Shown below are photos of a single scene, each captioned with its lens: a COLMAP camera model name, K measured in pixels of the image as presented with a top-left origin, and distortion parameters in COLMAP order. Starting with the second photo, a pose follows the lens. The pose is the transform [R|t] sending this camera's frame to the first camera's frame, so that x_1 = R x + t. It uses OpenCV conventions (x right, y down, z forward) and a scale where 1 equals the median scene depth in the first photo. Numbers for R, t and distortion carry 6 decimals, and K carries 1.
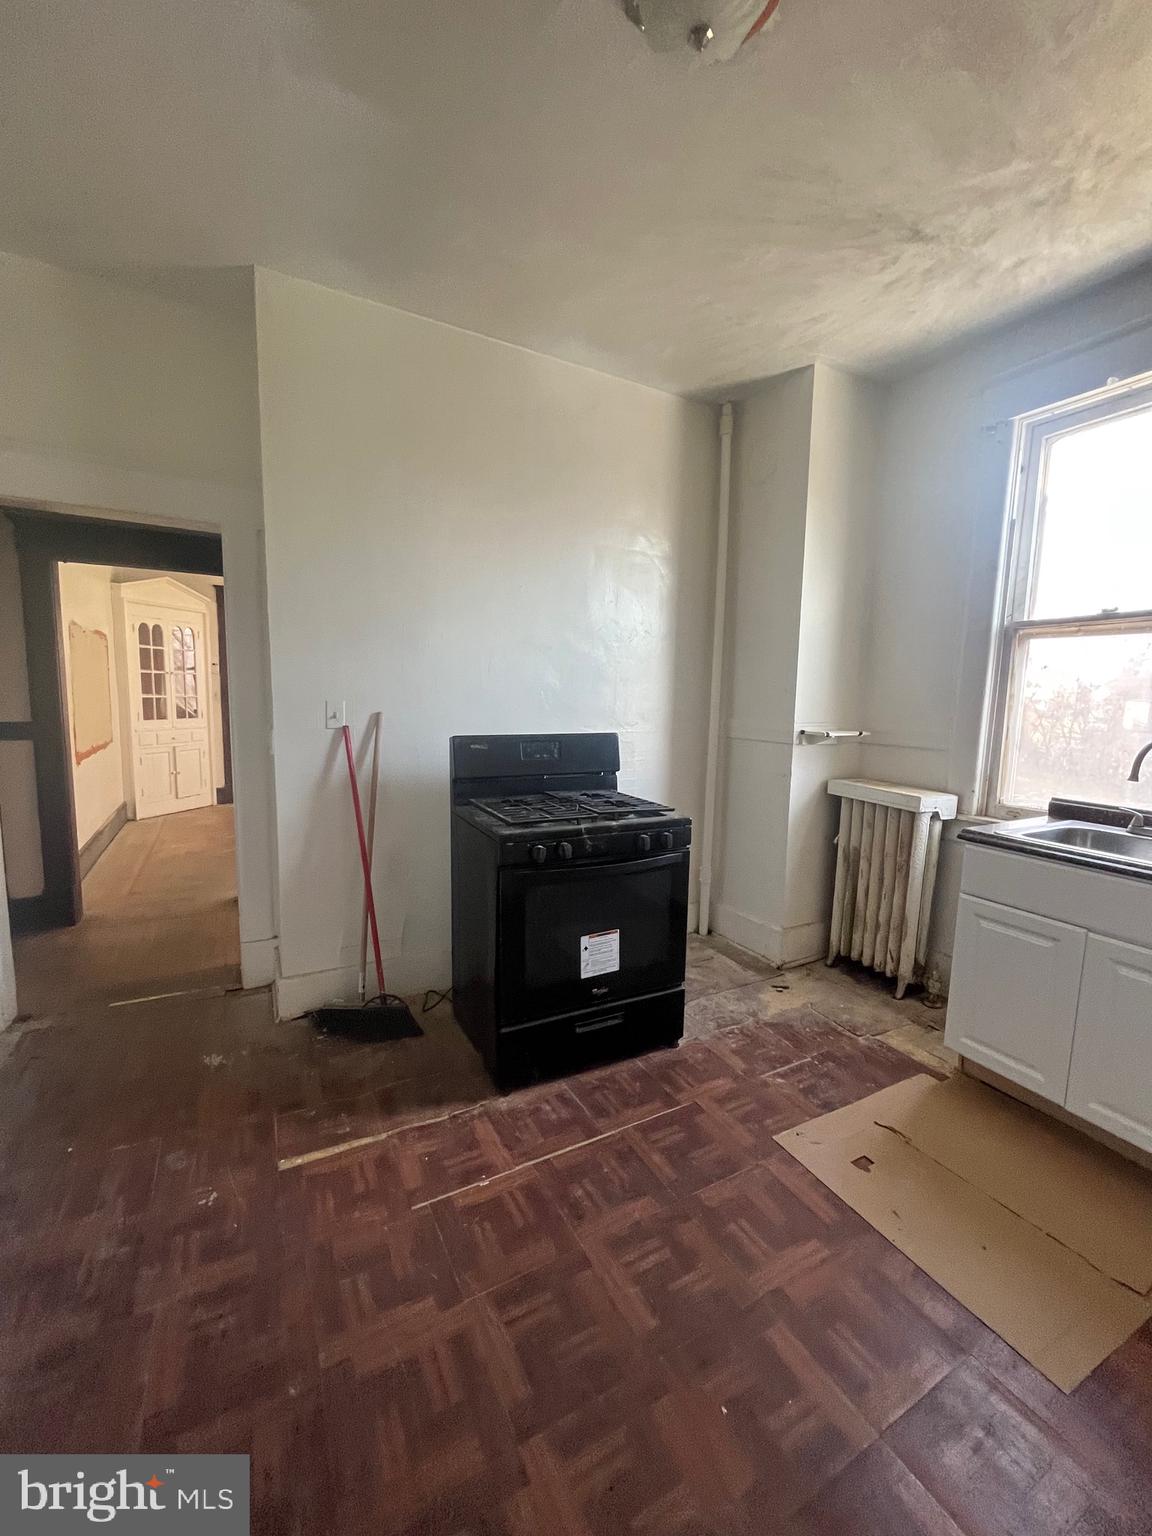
lens RADIAL K [[619.5, 0, 573.7], [0, 619.5, 770.2], [0, 0, 1]] dist [-0.003995, -0.000972]
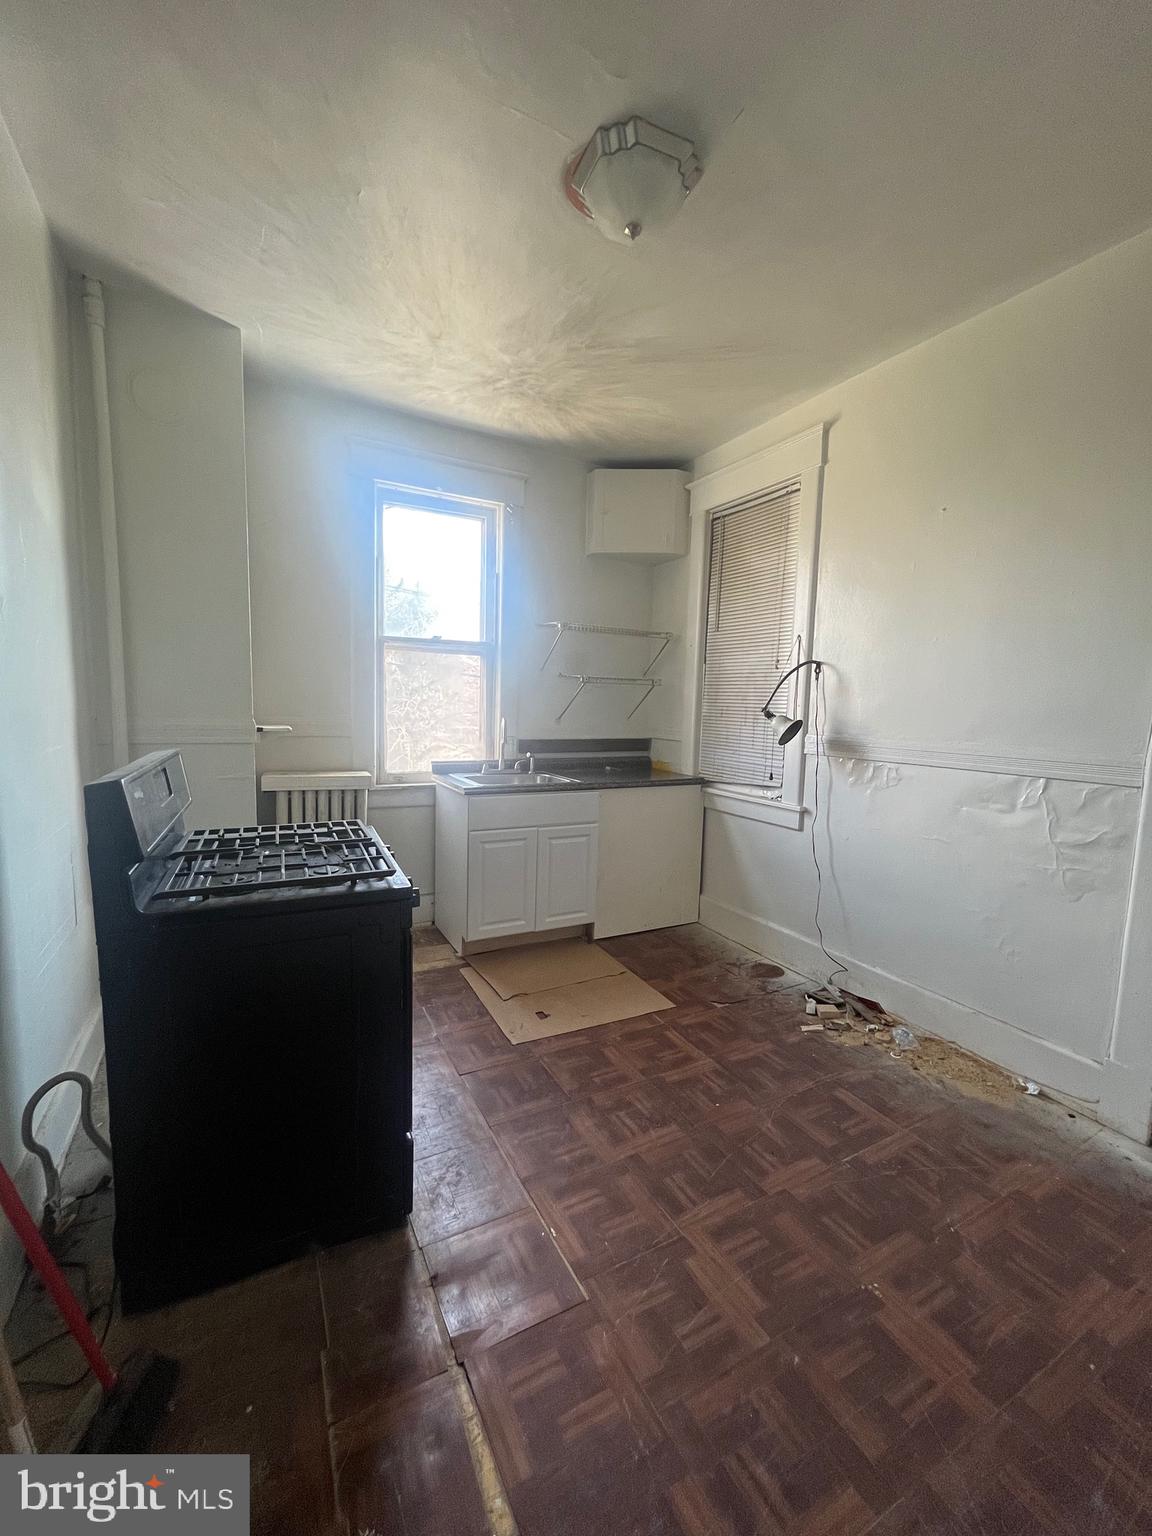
lens RADIAL K [[619.5, 0, 573.3], [0, 619.5, 770.3], [0, 0, 1]] dist [-0.003995, -0.000972]
pose [[0.010938, -0.135148, 0.990765, -1.101446], [0.091027, 0.986845, 0.133609, -0.162059], [-0.995788, 0.088725, 0.023096, 1.000098]]
